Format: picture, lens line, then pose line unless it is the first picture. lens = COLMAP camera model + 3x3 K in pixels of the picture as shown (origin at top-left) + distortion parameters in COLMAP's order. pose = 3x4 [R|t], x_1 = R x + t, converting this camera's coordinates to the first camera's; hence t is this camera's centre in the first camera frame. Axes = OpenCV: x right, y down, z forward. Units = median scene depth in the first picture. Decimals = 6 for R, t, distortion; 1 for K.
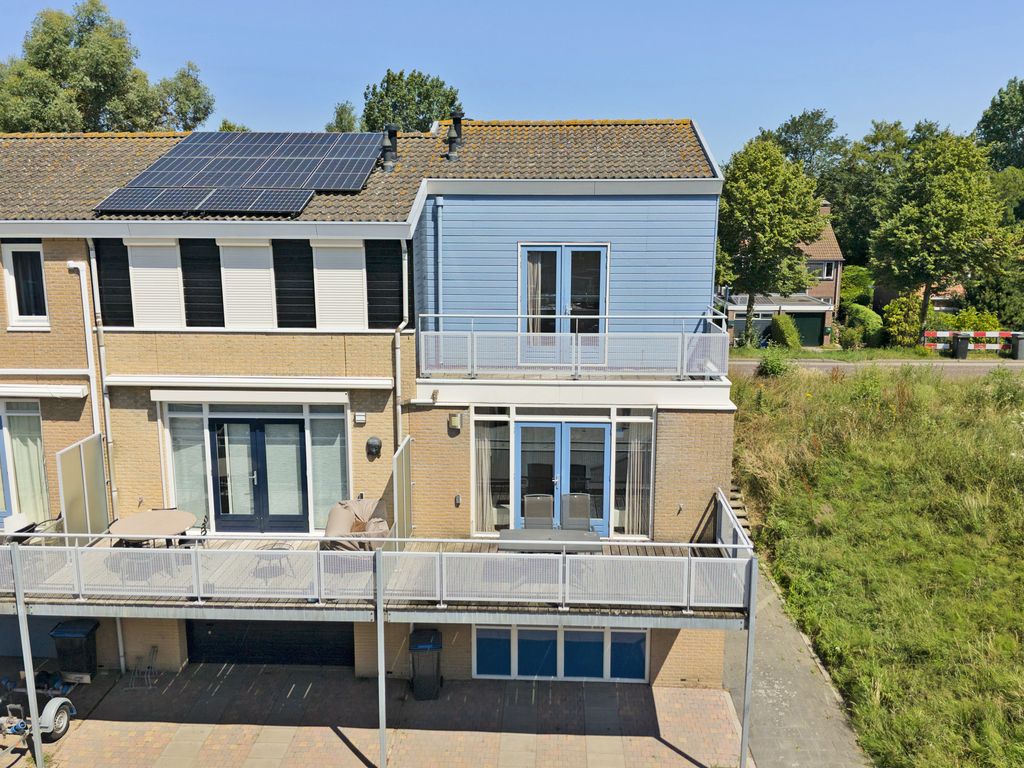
lens RADIAL K [[894.8, 0, 526.7], [0, 894.8, 377.2], [0, 0, 1]] dist [0.064656, -0.107894]
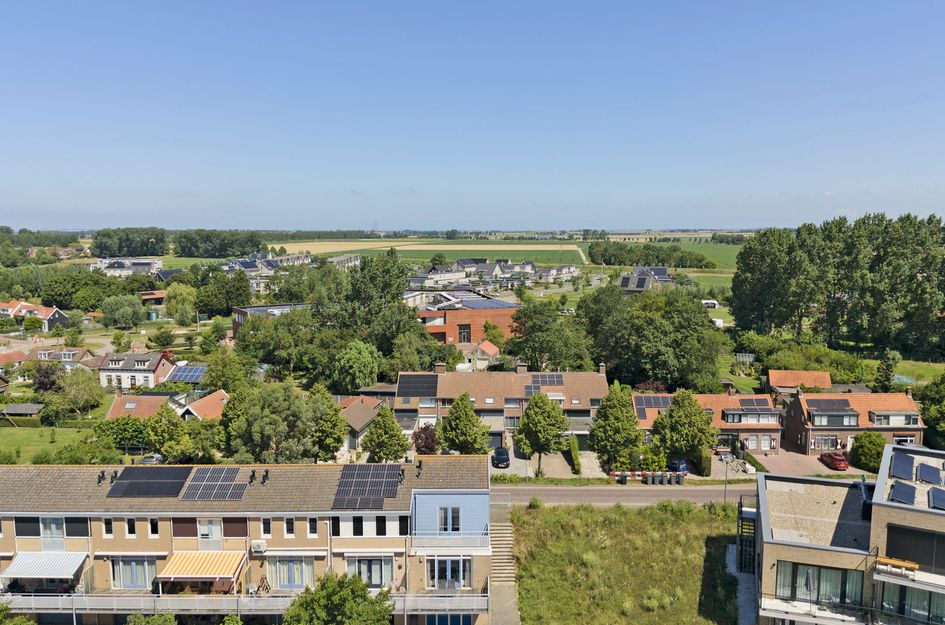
lens RADIAL K [[751.0, 0, 476.0], [0, 751.0, 311.1], [0, 0, 1]] dist [0.081351, -0.001240]
pose [[0.999550, -0.007114, 0.029144, 0.070720], [0.009021, 0.997789, -0.065840, -0.807781], [-0.028611, 0.066073, 0.997405, -2.367633]]
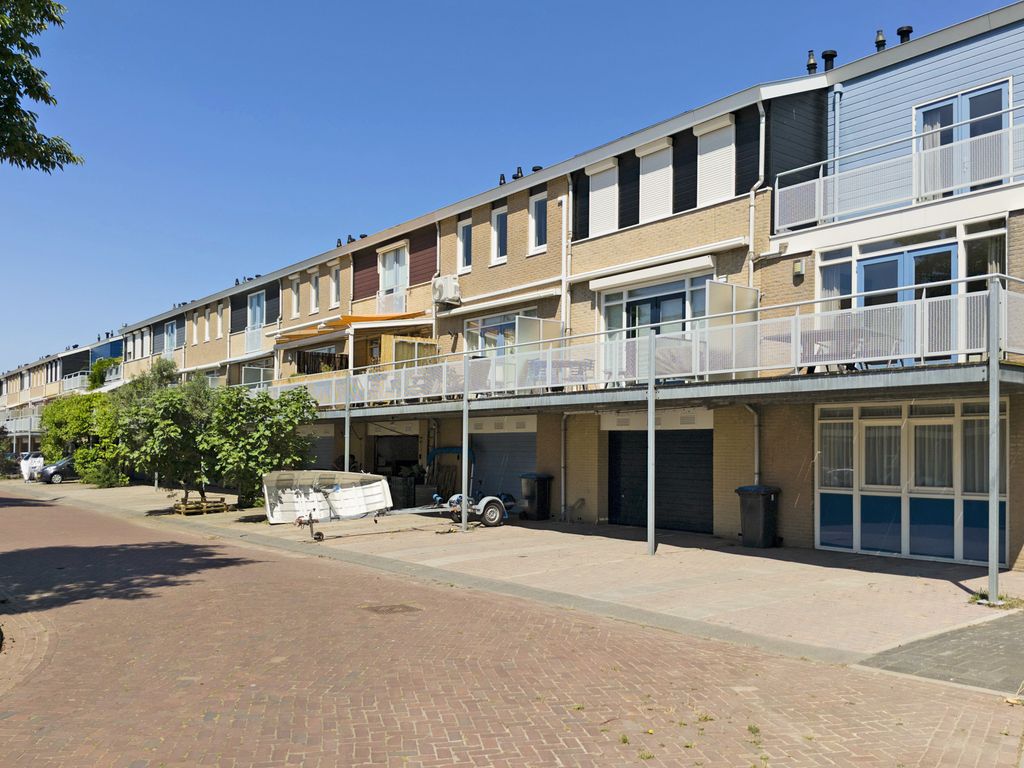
lens RADIAL K [[894.8, 0, 517.1], [0, 894.8, 443.3], [0, 0, 1]] dist [0.064656, -0.107894]
pose [[0.646119, -0.005542, -0.763217, 0.482907], [-0.150422, 0.979436, -0.134455, 0.422053], [0.748267, 0.201678, 0.631999, 0.159712]]
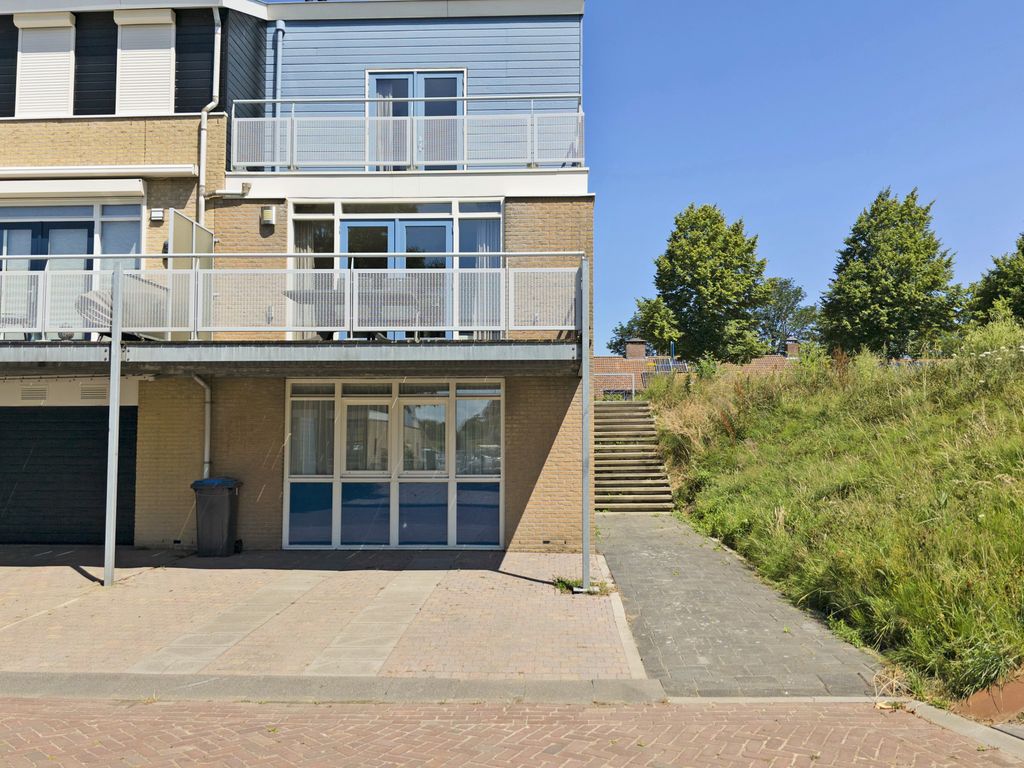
lens RADIAL K [[894.8, 0, 520.5], [0, 894.8, 377.6], [0, 0, 1]] dist [0.064656, -0.107894]
pose [[0.999964, -0.003800, -0.007571, 0.163921], [0.001757, 0.967345, -0.253458, 0.410455], [0.008286, 0.253436, 0.967317, 0.211503]]
